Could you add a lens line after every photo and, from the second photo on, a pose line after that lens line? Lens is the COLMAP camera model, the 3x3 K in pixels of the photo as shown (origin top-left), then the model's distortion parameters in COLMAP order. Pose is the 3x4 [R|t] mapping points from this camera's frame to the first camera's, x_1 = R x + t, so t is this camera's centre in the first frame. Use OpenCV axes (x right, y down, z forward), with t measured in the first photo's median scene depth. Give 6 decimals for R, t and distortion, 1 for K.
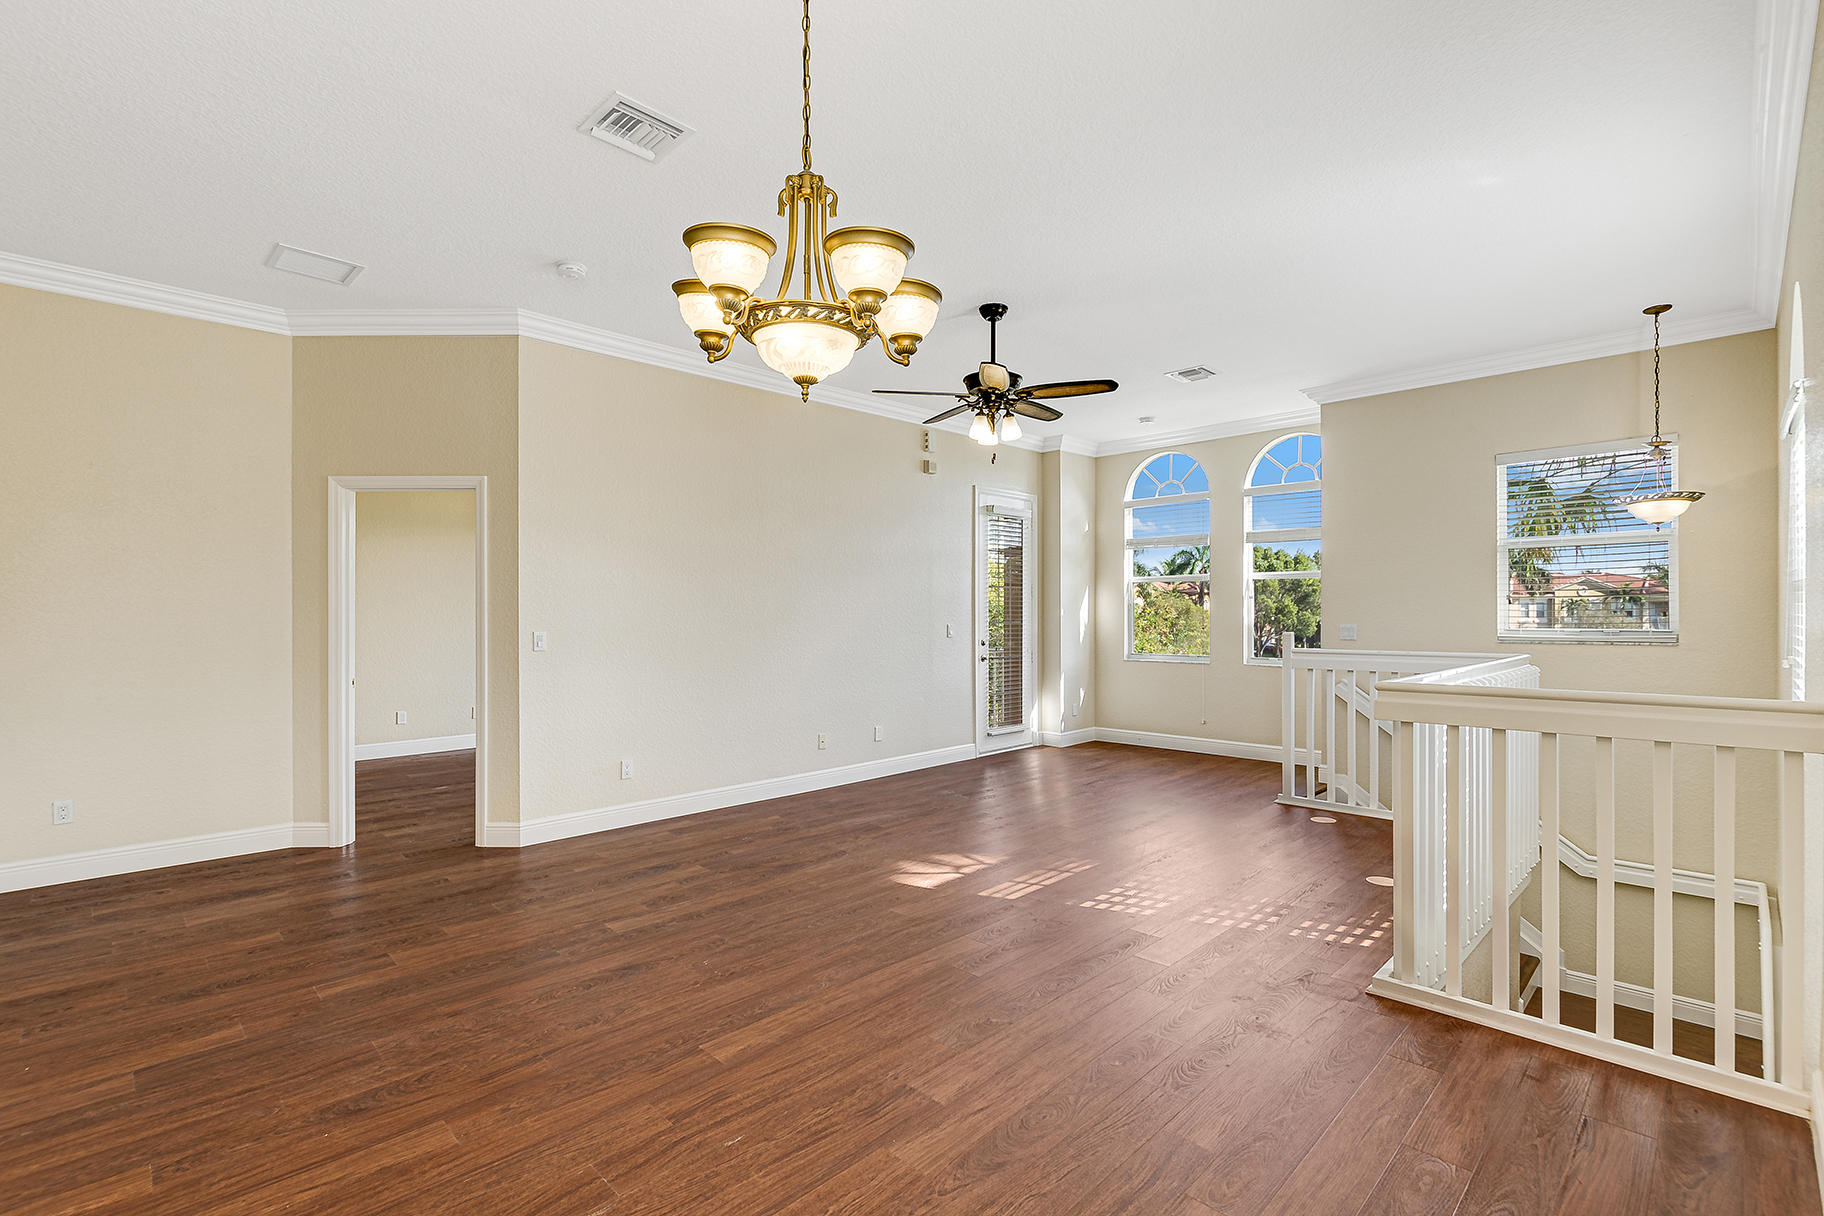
lens RADIAL K [[823.4, 0, 910.5], [0, 823.4, 614.5], [0, 0, 1]] dist [-0.002527, -0.000741]
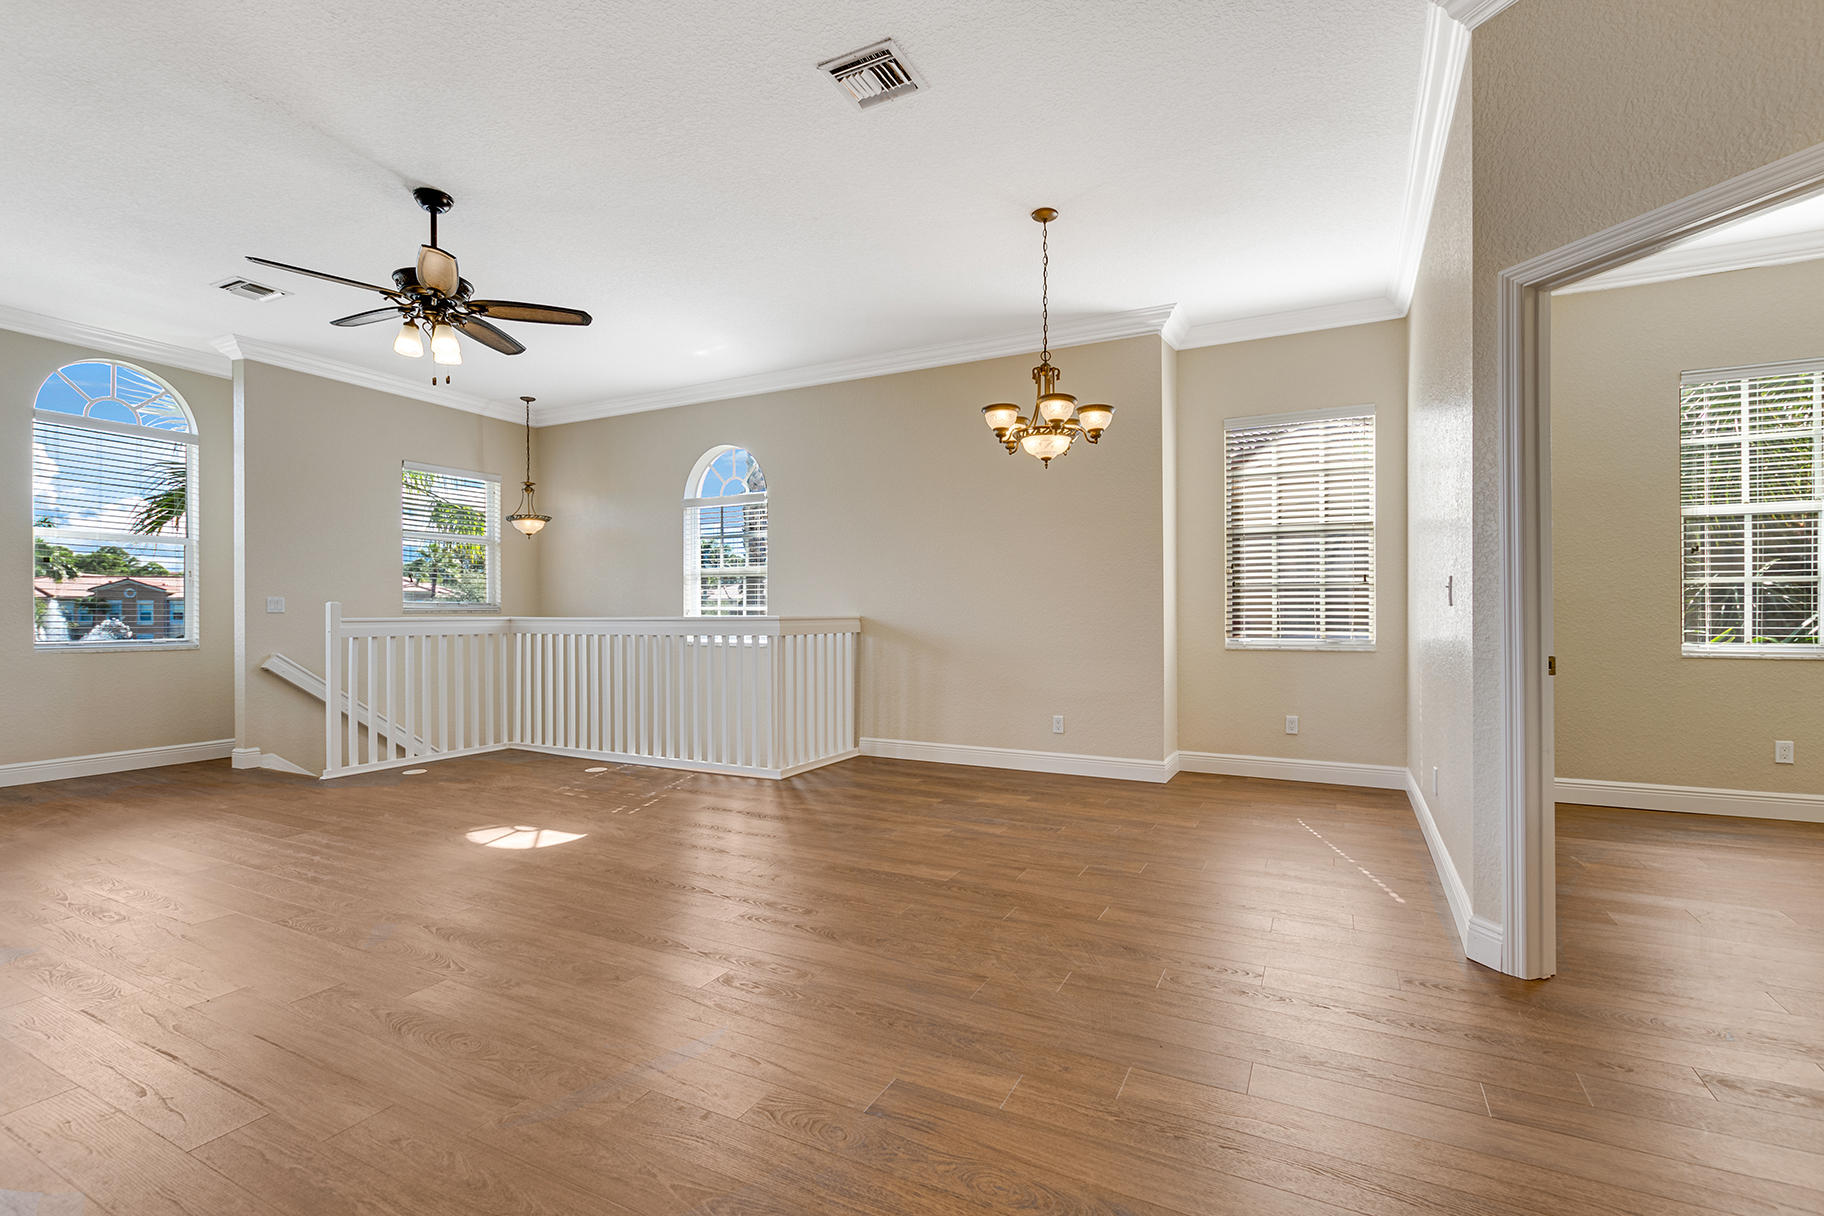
lens RADIAL K [[819.7, 0, 910.1], [0, 819.7, 612.5], [0, 0, 1]] dist [0.001380, 0.000251]
pose [[-0.304858, 0.006308, 0.952377, -0.972595], [0.006202, 0.999970, -0.004638, 0.060331], [-0.952378, 0.004493, -0.304888, 0.938032]]
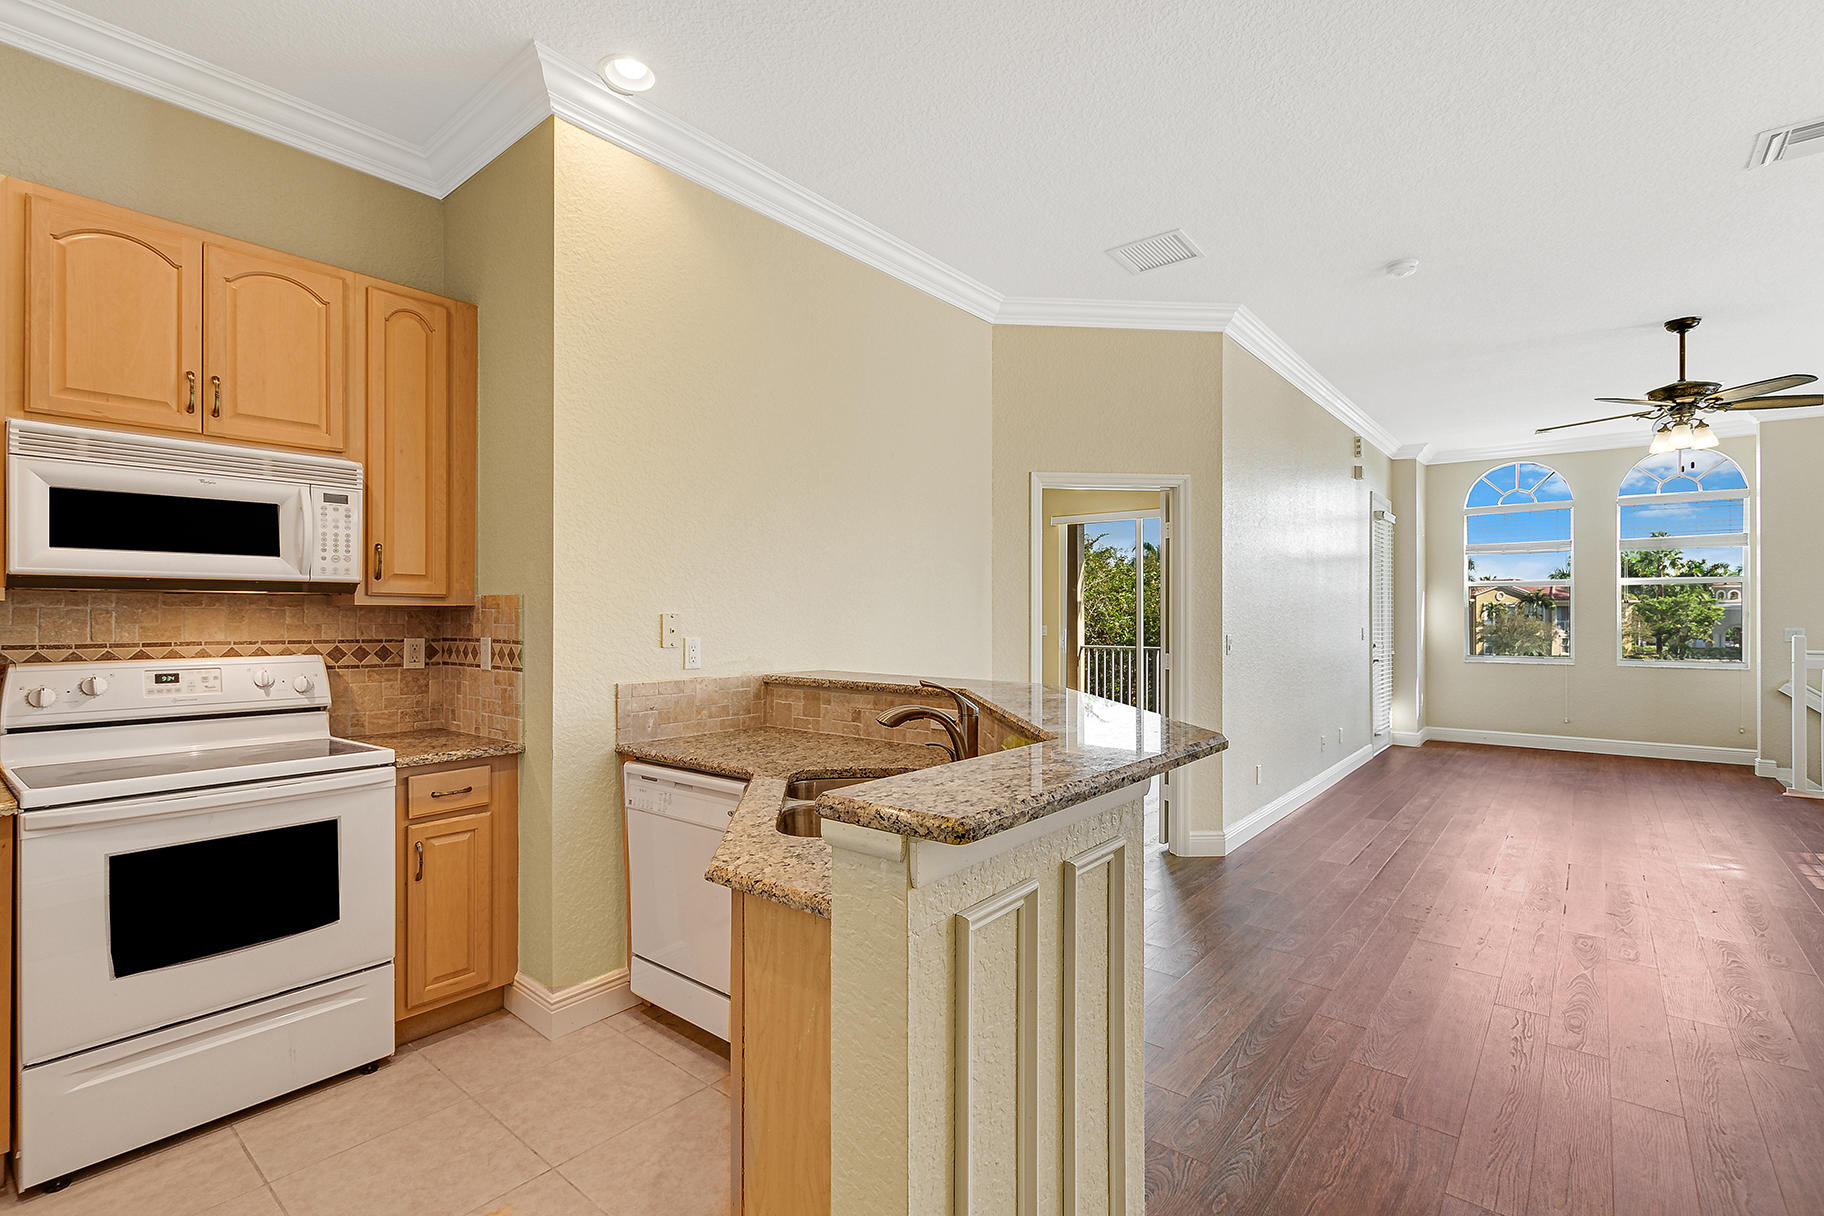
lens RADIAL K [[819.7, 0, 910.1], [0, 819.7, 612.5], [0, 0, 1]] dist [0.001380, 0.000251]
pose [[0.995880, 0.004344, 0.090581, -1.123139], [-0.003988, 0.999984, -0.004112, -0.000044], [-0.090598, 0.003734, 0.995881, 0.075340]]
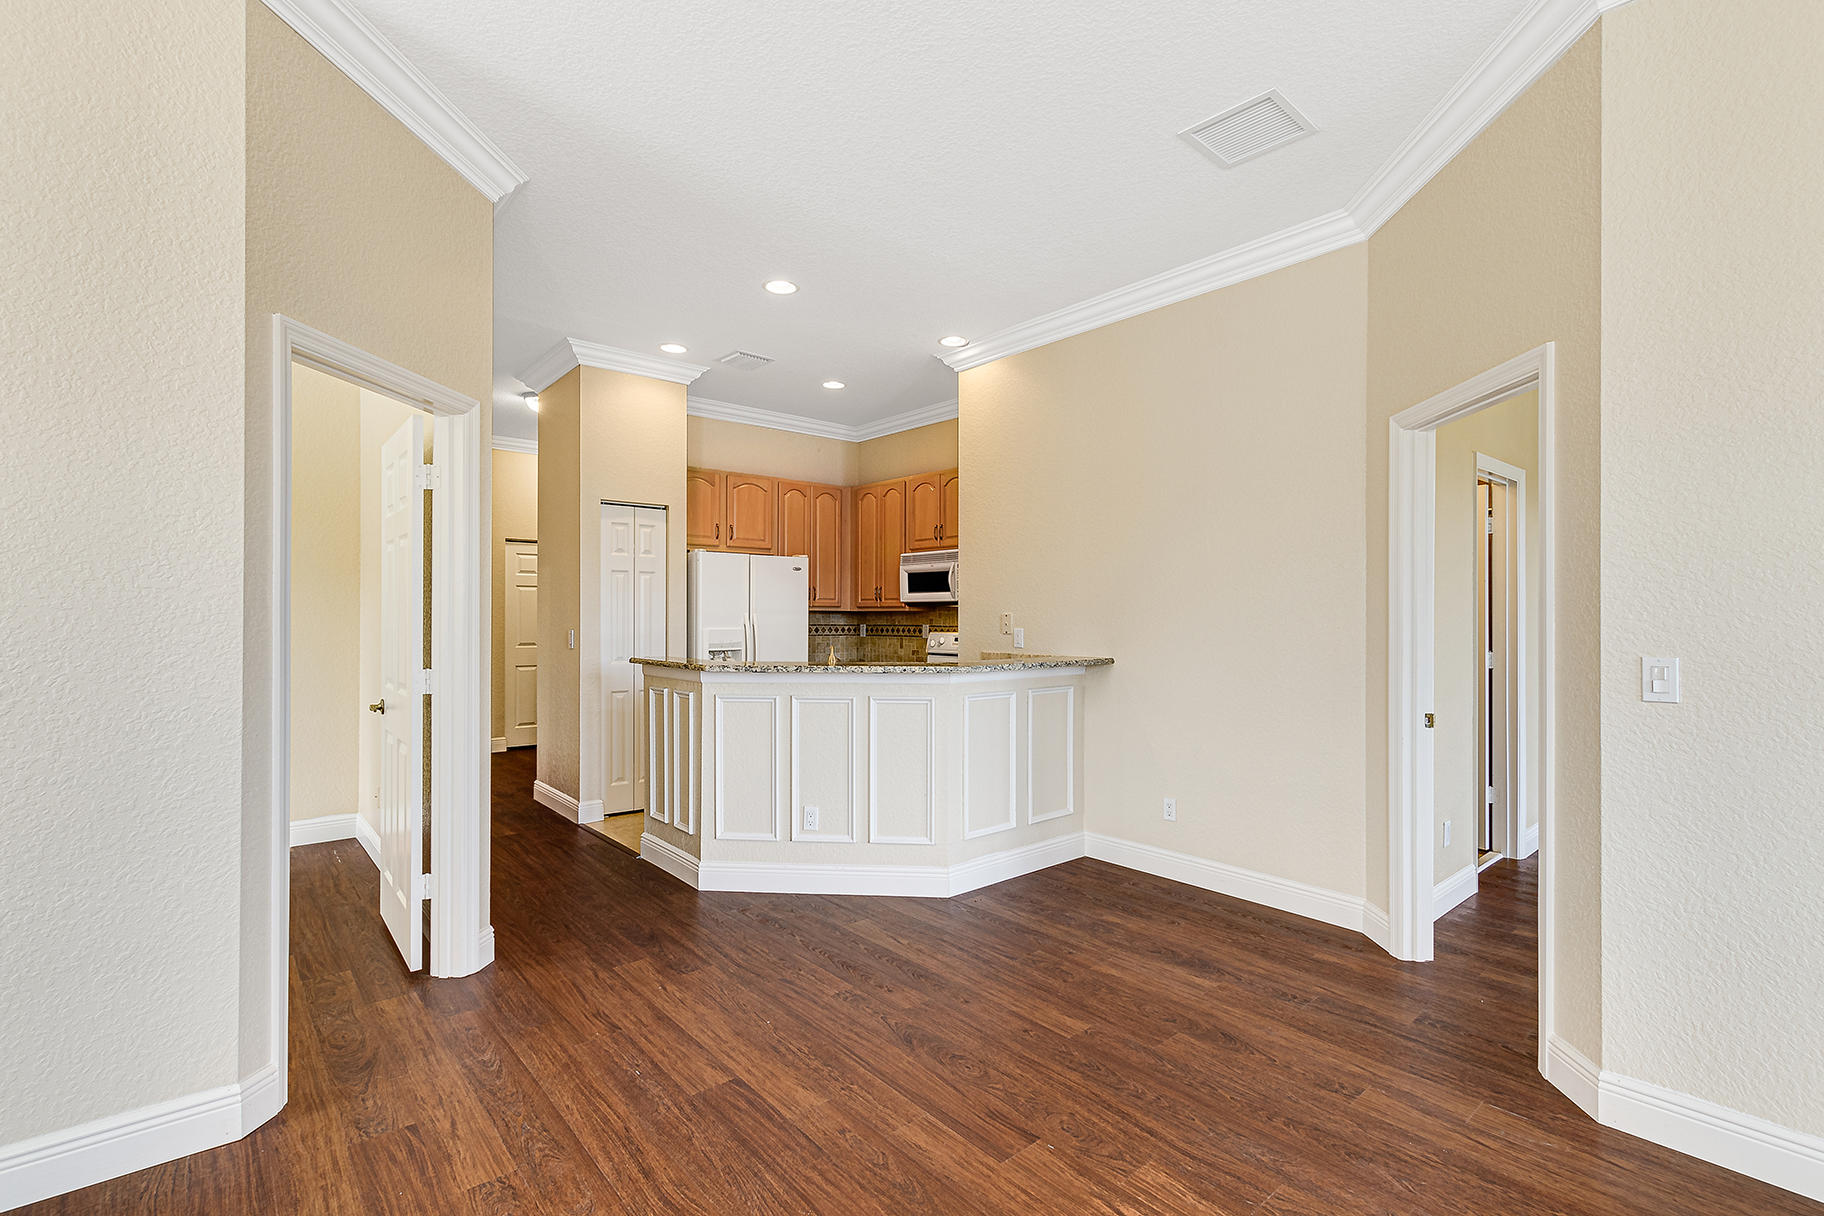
lens RADIAL K [[823.4, 0, 910.5], [0, 823.4, 614.5], [0, 0, 1]] dist [-0.002527, -0.000741]
pose [[-0.072218, -0.000029, -0.997389, 0.013414], [-0.004861, 0.999988, 0.000323, 0.000001], [0.997377, 0.004872, -0.072217, 0.776015]]
